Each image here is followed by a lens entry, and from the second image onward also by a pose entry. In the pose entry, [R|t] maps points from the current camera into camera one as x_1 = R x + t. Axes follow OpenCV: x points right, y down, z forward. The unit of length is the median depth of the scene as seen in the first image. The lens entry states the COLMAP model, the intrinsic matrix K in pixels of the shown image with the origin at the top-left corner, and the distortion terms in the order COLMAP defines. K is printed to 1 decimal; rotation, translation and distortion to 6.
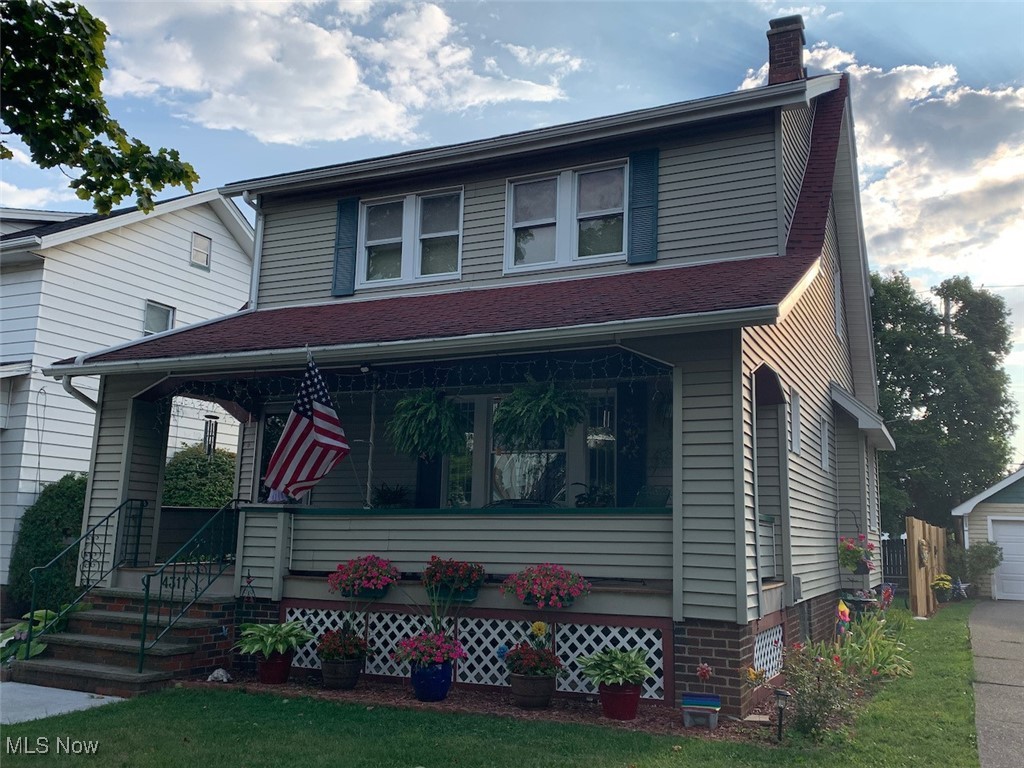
lens RADIAL K [[914.7, 0, 512.0], [0, 914.7, 384.0], [0, 0, 1]] dist [0.131974, -0.284092]
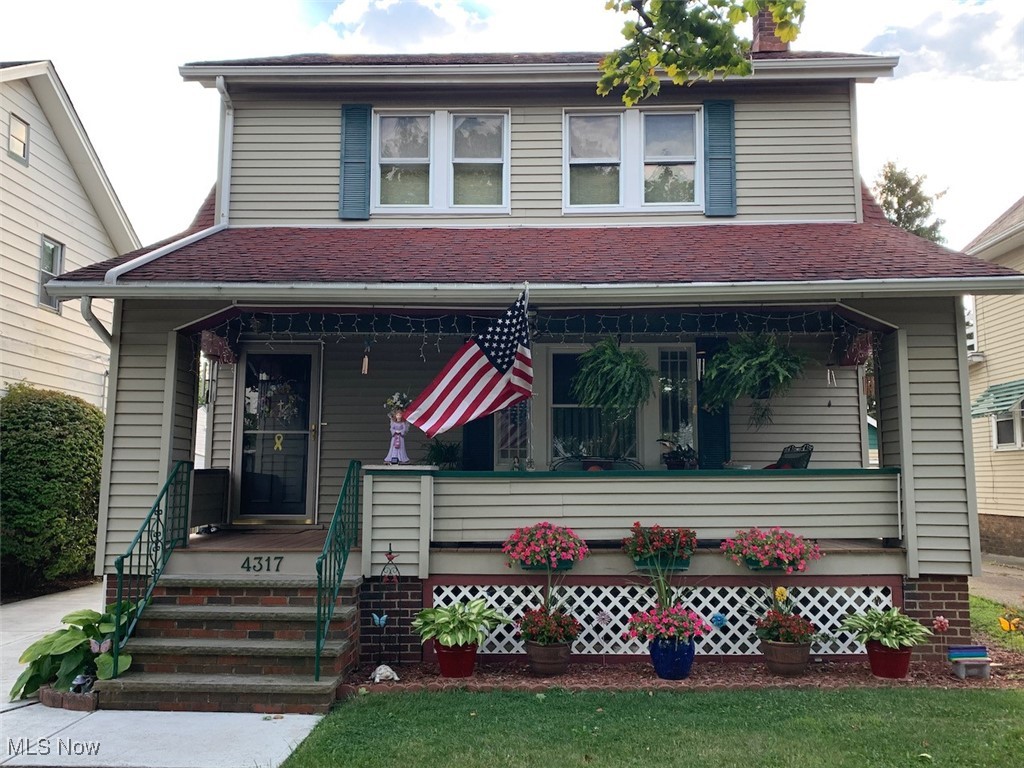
lens RADIAL K [[914.7, 0, 512.0], [0, 914.7, 384.0], [0, 0, 1]] dist [0.131974, -0.284092]
pose [[0.915731, 0.021509, 0.401216, -0.524288], [-0.046173, 0.997584, 0.051905, 0.007147], [-0.399130, -0.066056, 0.914512, 0.201395]]
